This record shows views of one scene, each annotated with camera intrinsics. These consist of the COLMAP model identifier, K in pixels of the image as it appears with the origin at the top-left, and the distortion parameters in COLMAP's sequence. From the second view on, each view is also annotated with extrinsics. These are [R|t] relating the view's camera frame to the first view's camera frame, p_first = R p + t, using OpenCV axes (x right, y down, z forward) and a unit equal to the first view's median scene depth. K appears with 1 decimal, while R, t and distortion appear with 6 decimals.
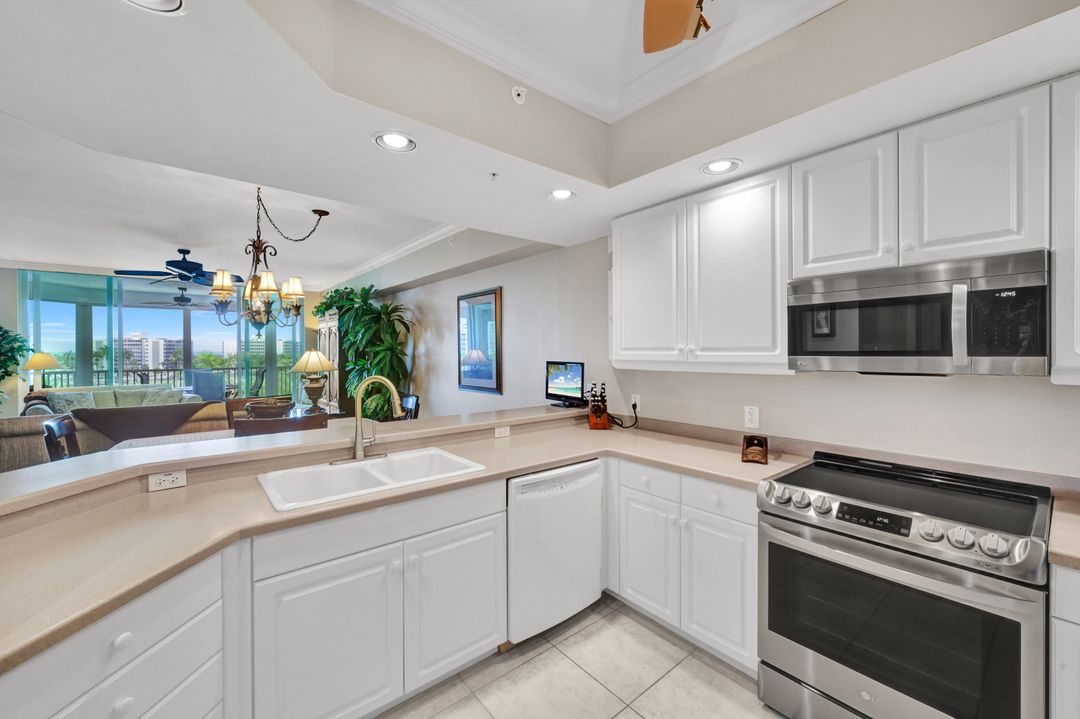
lens RADIAL K [[435.7, 0, 543.4], [0, 435.7, 359.6], [0, 0, 1]] dist [-0.000244, -0.000978]
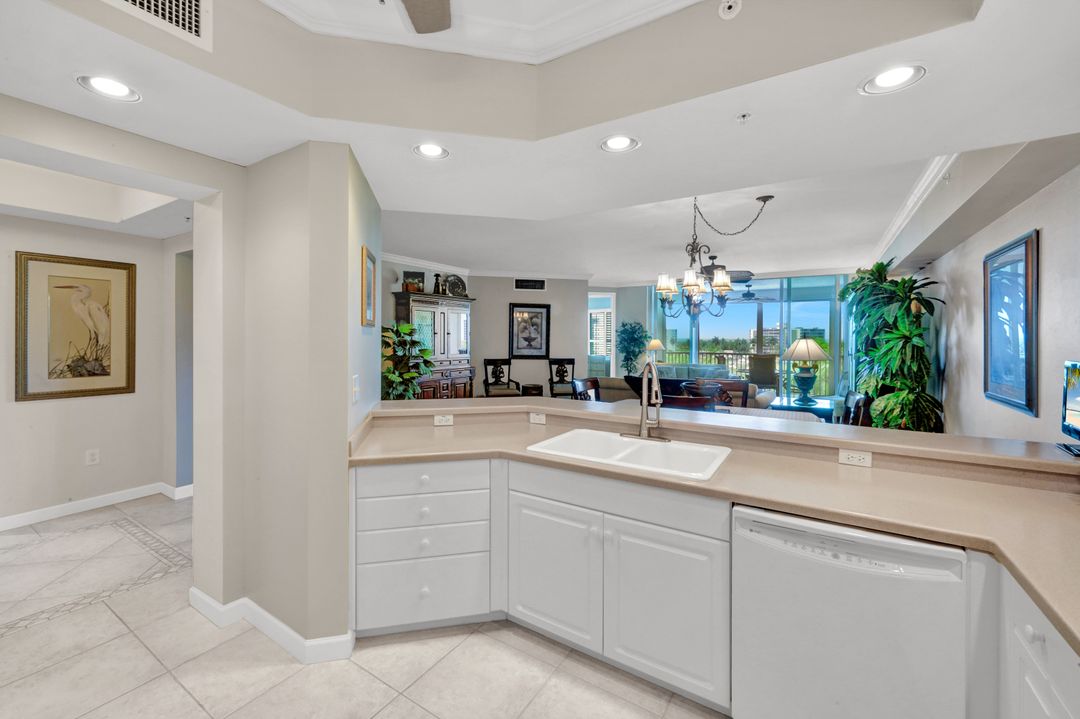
lens RADIAL K [[435.7, 0, 539.0], [0, 435.7, 346.7], [0, 0, 1]] dist [-0.000244, -0.000978]
pose [[0.305945, 0.023126, -0.951768, 0.246708], [-0.024831, 0.999559, 0.016305, -0.004728], [0.951725, 0.018644, 0.306384, 0.191066]]
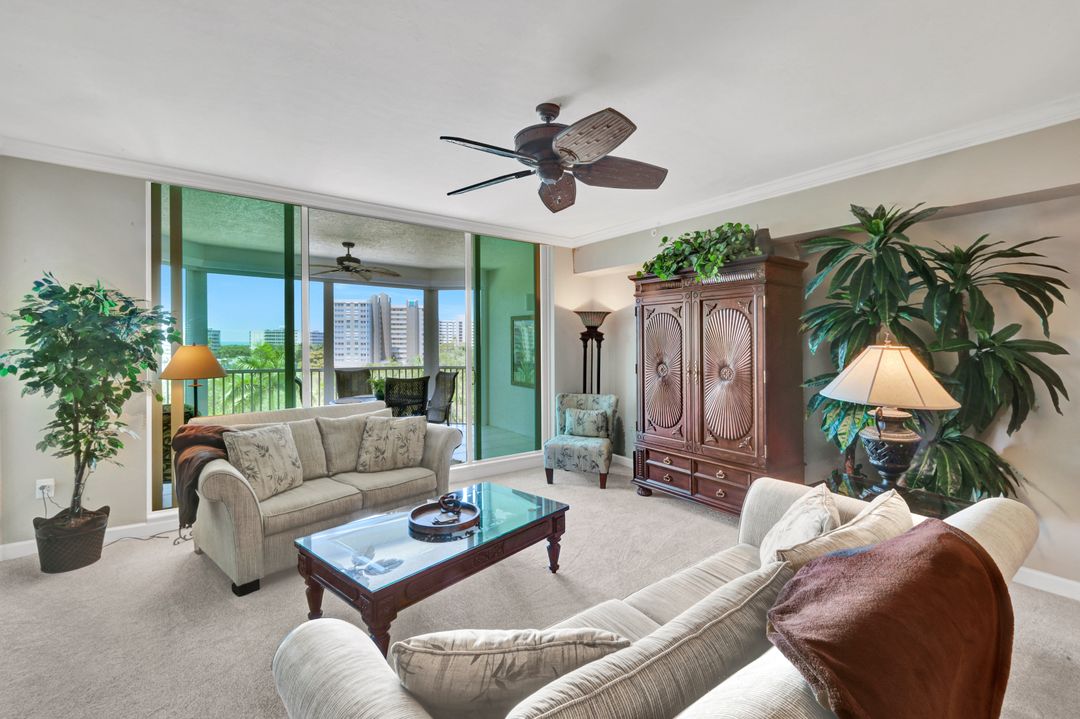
lens RADIAL K [[466.4, 0, 540.9], [0, 466.4, 348.9], [0, 0, 1]] dist [0.013796, 0.000233]
pose [[0.997196, 0.010717, -0.074064, -0.961668], [-0.011429, 0.999892, -0.009199, -0.012989], [0.073958, 0.010020, 0.997211, 0.655017]]
